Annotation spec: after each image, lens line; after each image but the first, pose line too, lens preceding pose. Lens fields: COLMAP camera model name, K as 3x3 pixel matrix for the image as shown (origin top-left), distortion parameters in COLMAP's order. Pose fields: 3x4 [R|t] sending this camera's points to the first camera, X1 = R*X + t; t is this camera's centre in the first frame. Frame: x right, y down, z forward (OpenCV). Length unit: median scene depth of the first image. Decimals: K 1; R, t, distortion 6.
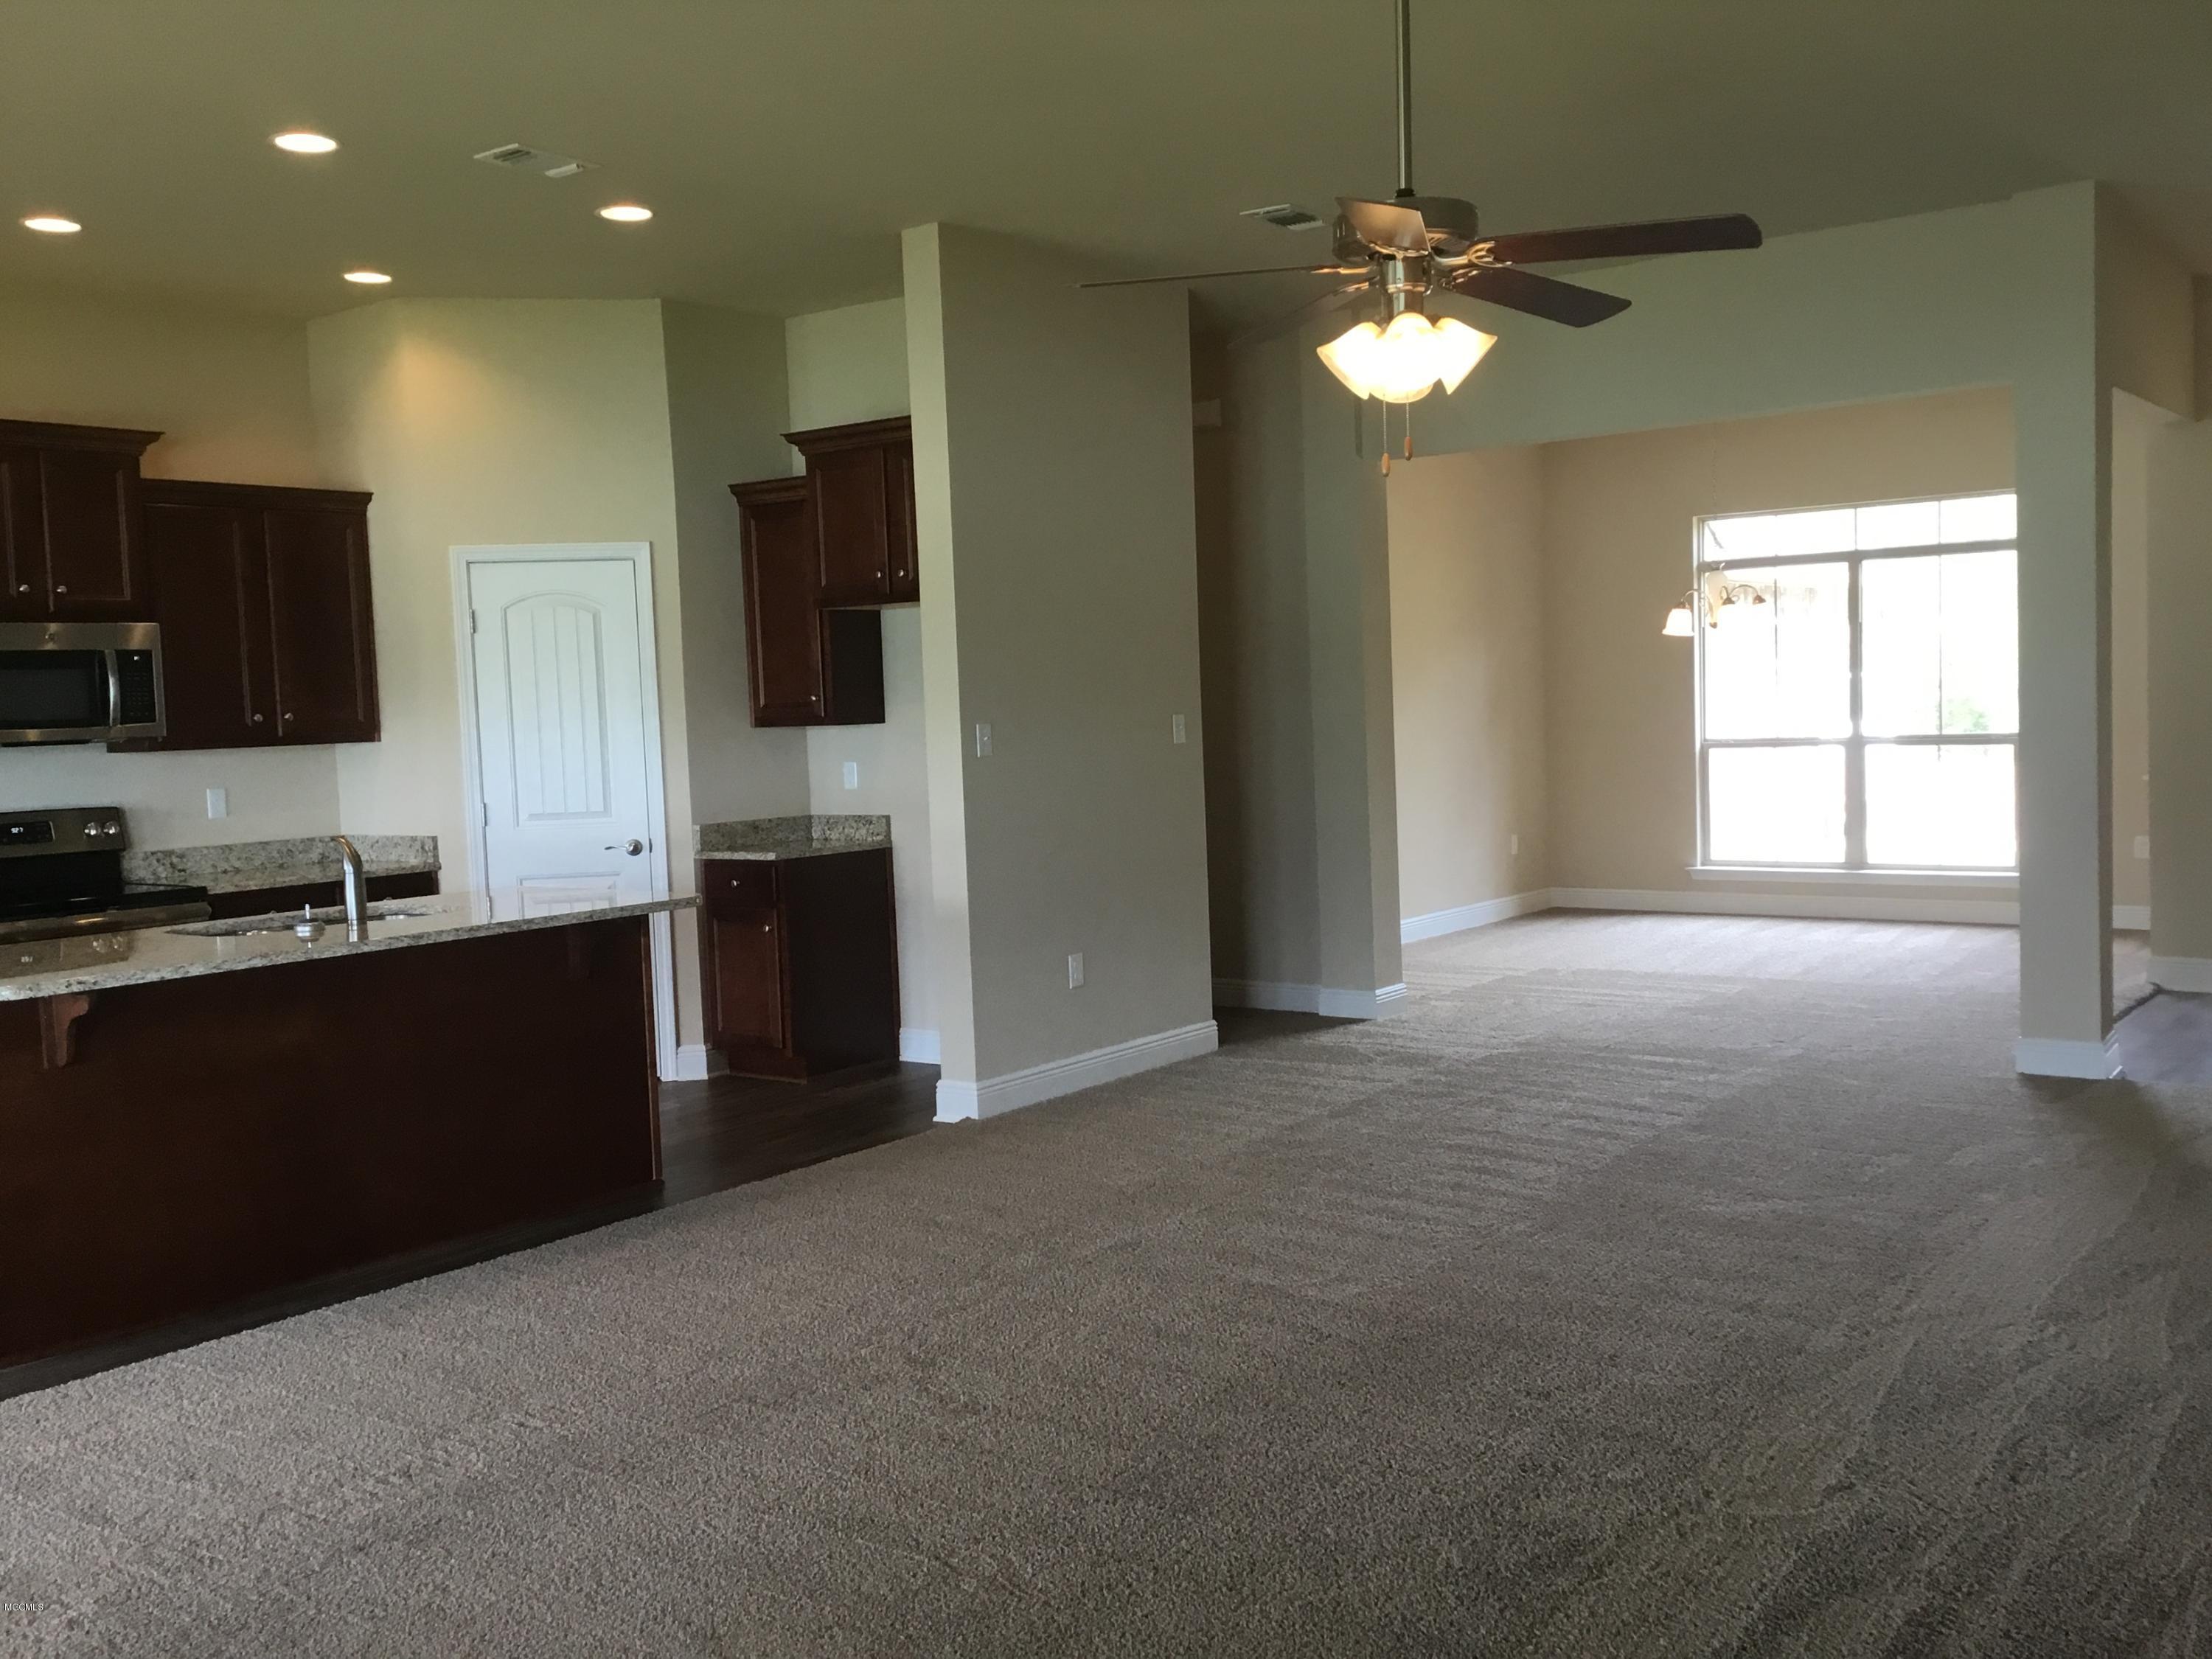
lens RADIAL K [[1981.5, 0, 1107.1], [0, 1981.5, 833.8], [0, 0, 1]] dist [0.105021, -0.172185]
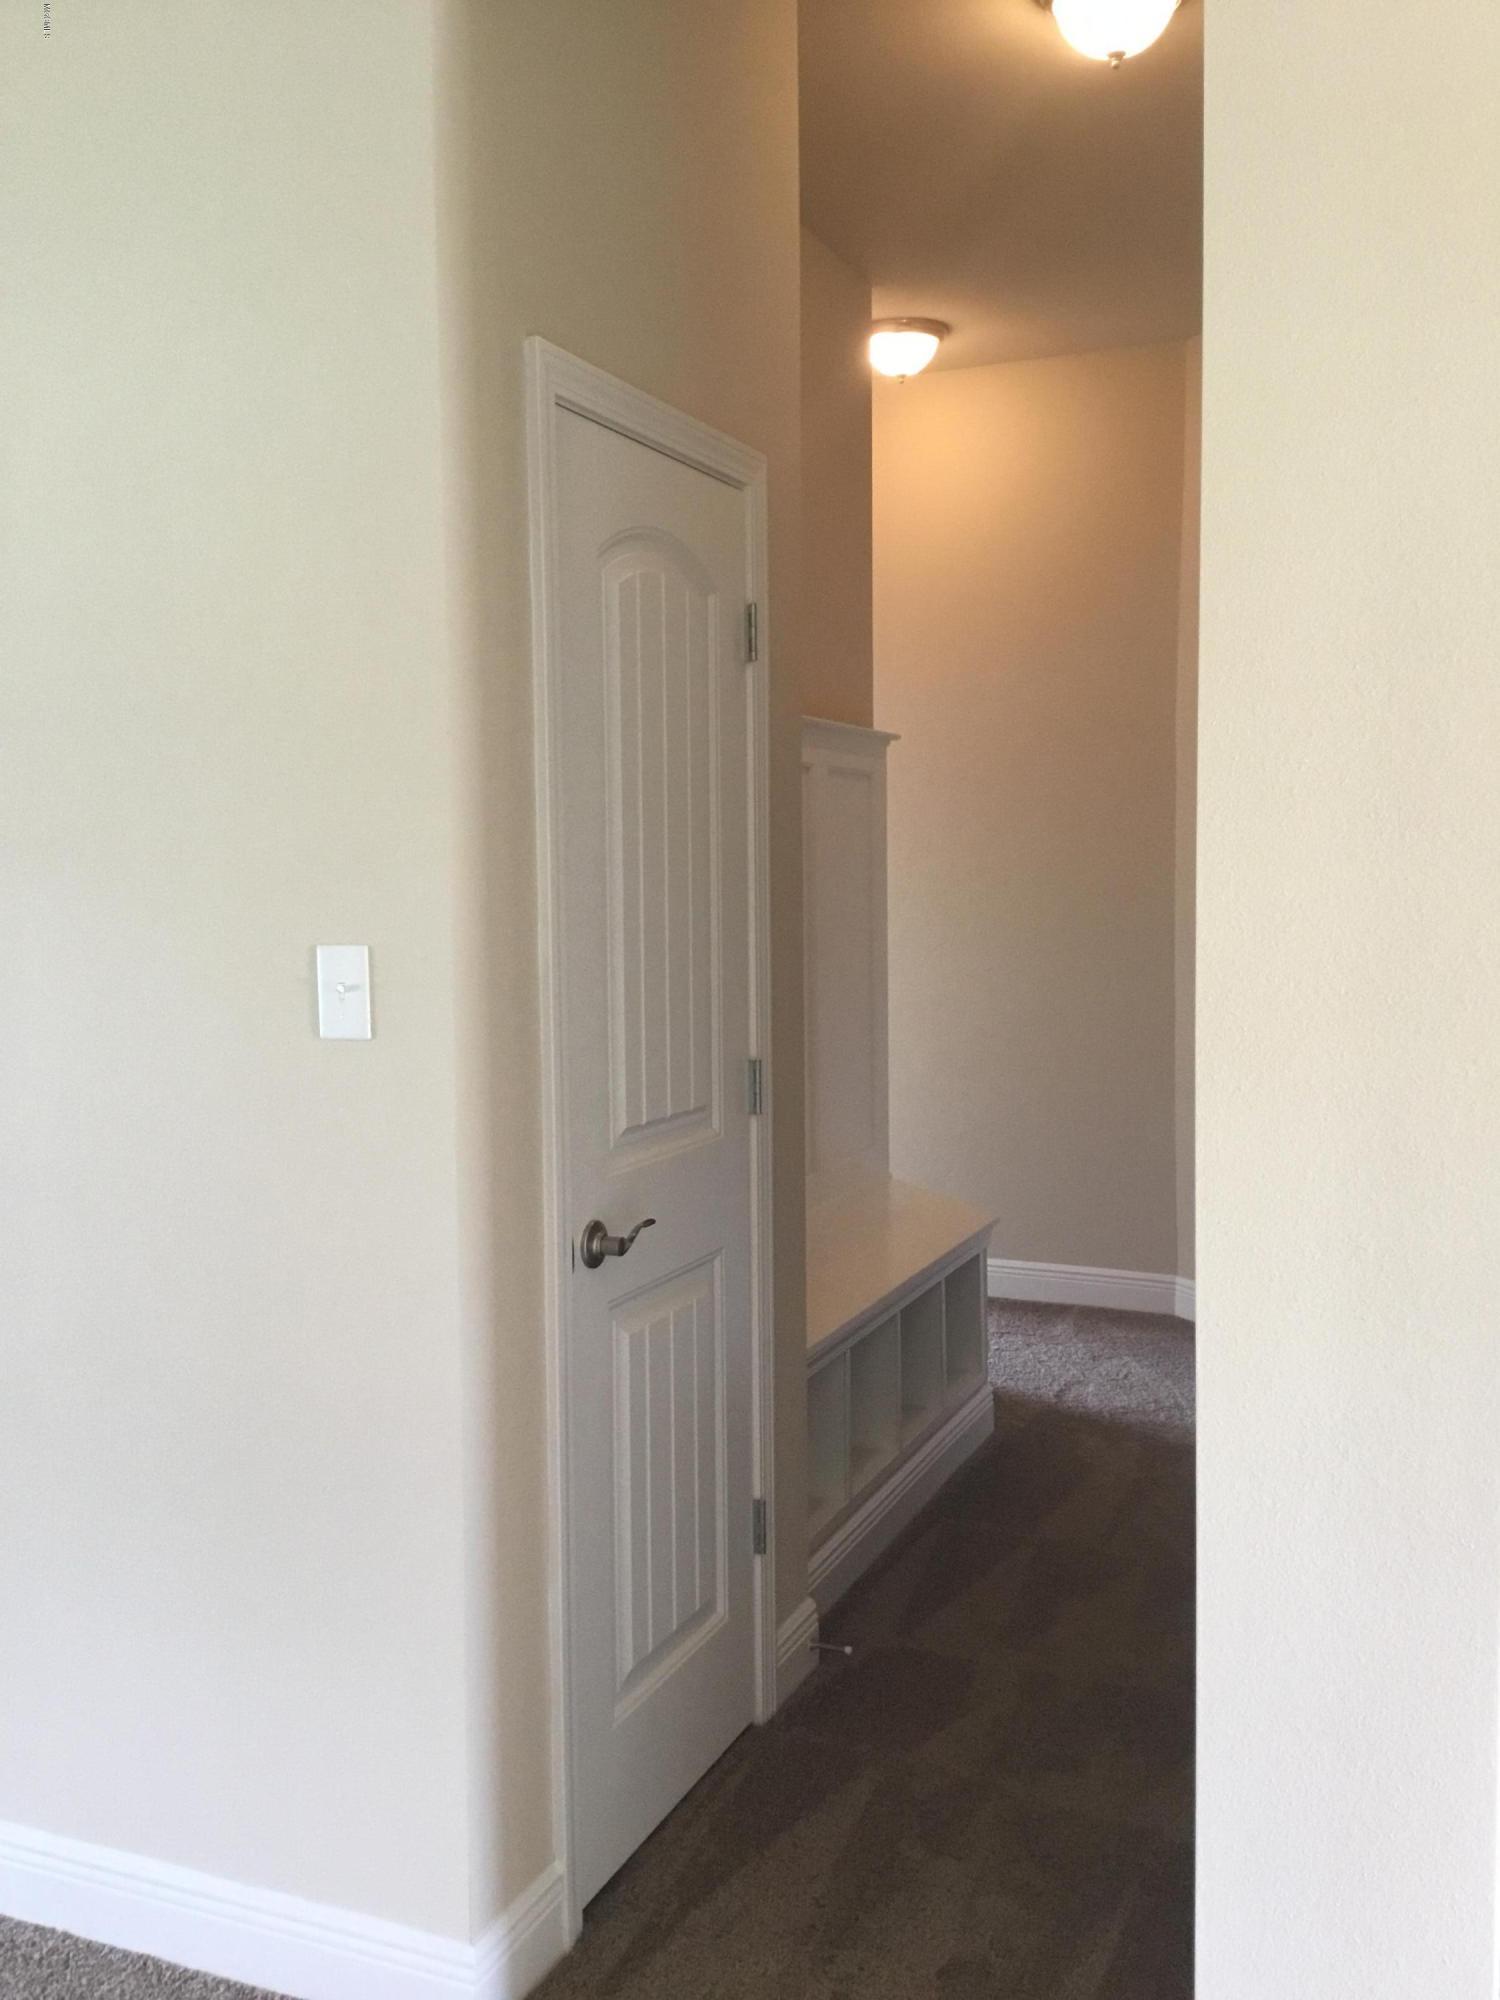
lens RADIAL K [[1791.6, 0, 737.6], [0, 1791.6, 1009.1], [0, 0, 1]] dist [0.105021, -0.172185]
pose [[0.237292, 0.109675, -0.965227, 0.326106], [-0.064632, 0.993187, 0.096963, -0.081099], [0.969286, 0.039376, 0.242764, 0.988042]]
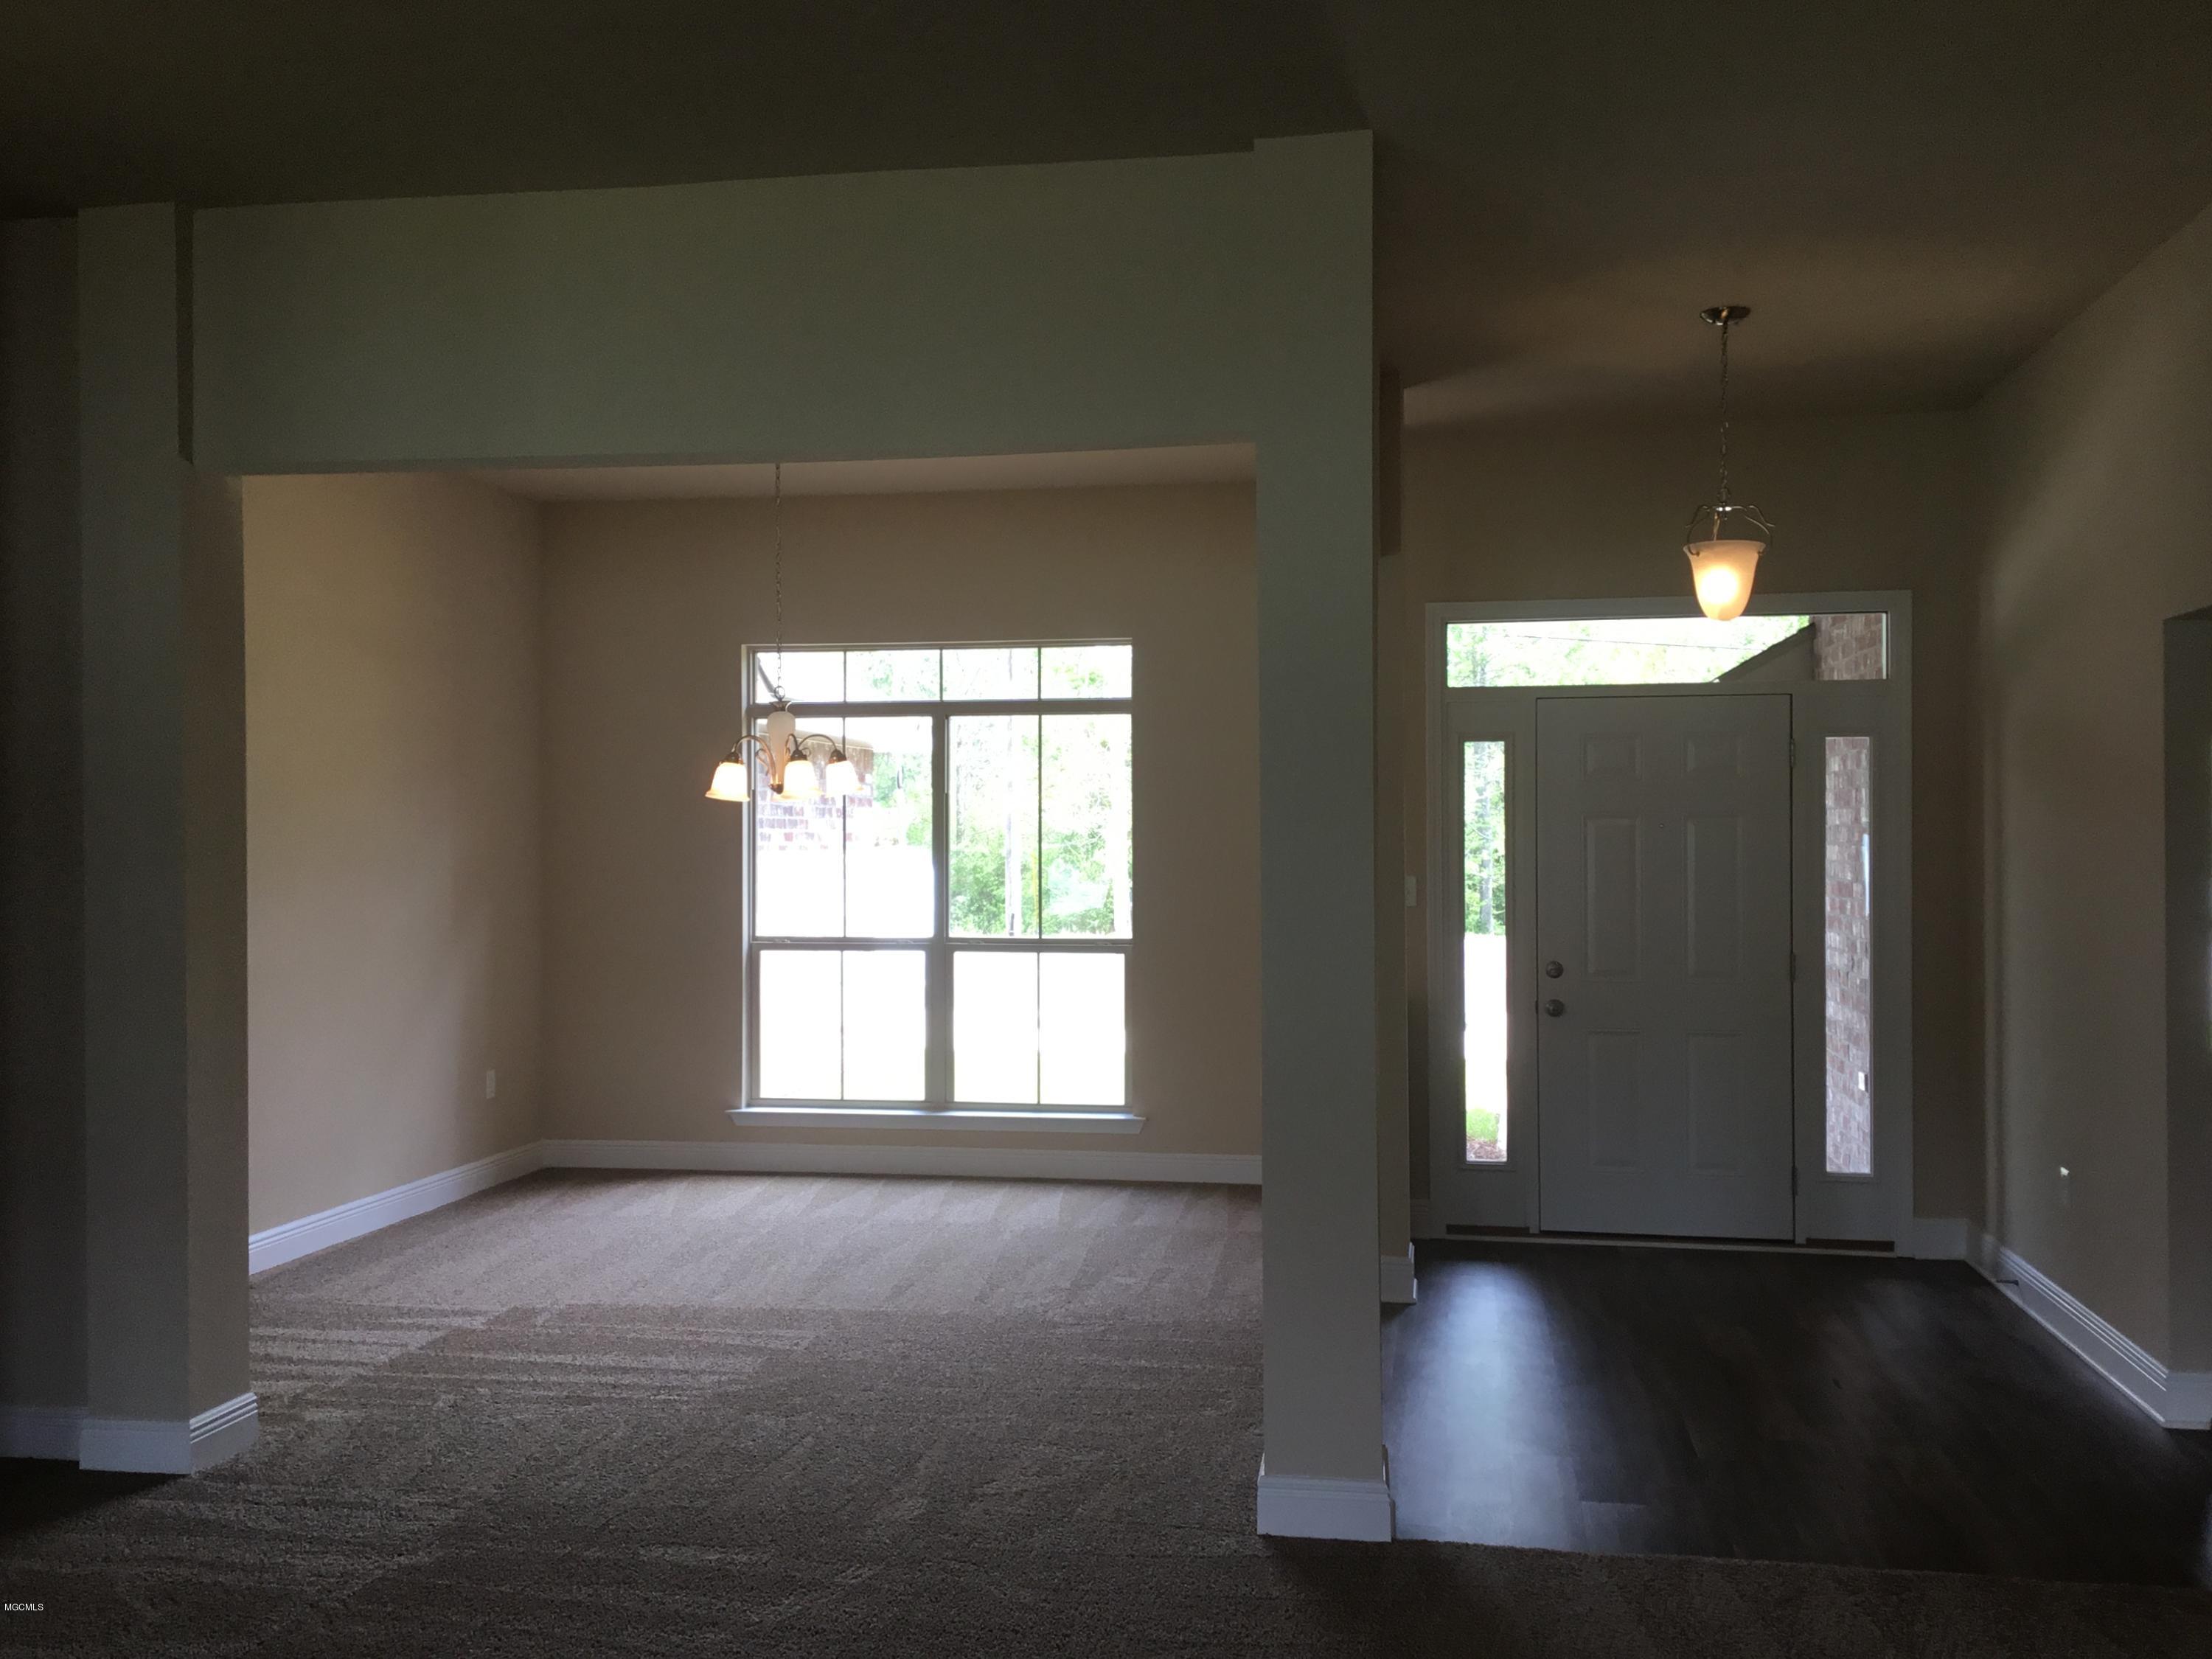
lens RADIAL K [[2009.4, 0, 1089.8], [0, 2009.4, 831.8], [0, 0, 1]] dist [0.053401, 0.000000]
pose [[0.892649, 0.034220, 0.449452, 0.107921], [0.001335, 0.996909, -0.078553, -0.042268], [-0.450751, 0.070720, 0.889844, 0.409862]]
